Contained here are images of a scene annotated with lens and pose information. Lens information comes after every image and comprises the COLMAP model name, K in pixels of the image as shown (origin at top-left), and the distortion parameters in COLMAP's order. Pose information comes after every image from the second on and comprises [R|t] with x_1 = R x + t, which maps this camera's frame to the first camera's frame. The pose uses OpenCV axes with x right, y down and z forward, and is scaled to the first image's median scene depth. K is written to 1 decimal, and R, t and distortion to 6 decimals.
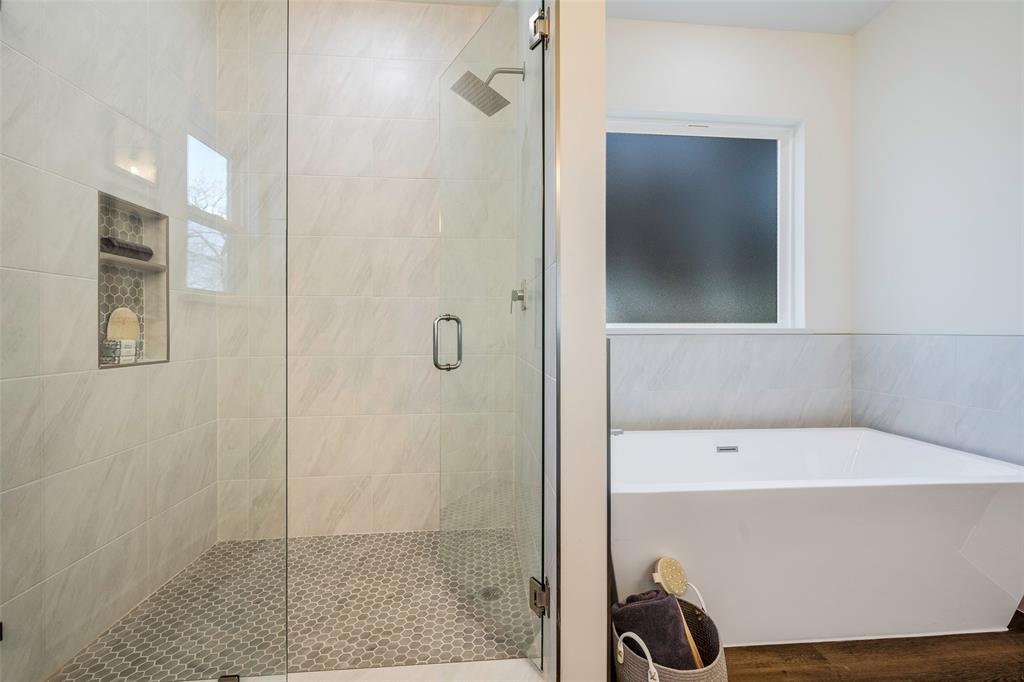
lens RADIAL K [[404.5, 0, 513.8], [0, 404.5, 335.8], [0, 0, 1]] dist [-0.001294, -0.000180]
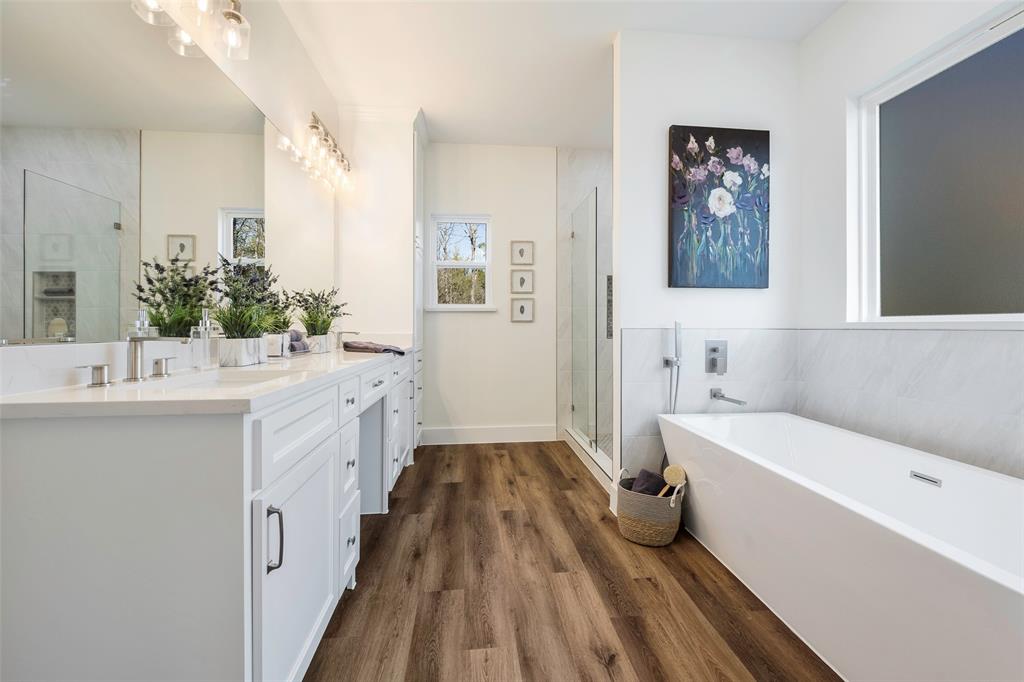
lens RADIAL K [[404.5, 0, 513.8], [0, 404.5, 335.8], [0, 0, 1]] dist [-0.001294, -0.000180]
pose [[0.026923, 0.022702, -0.999380, 1.246194], [-0.006408, 0.999725, 0.022537, -0.004932], [0.999617, 0.005797, 0.027061, 0.185295]]
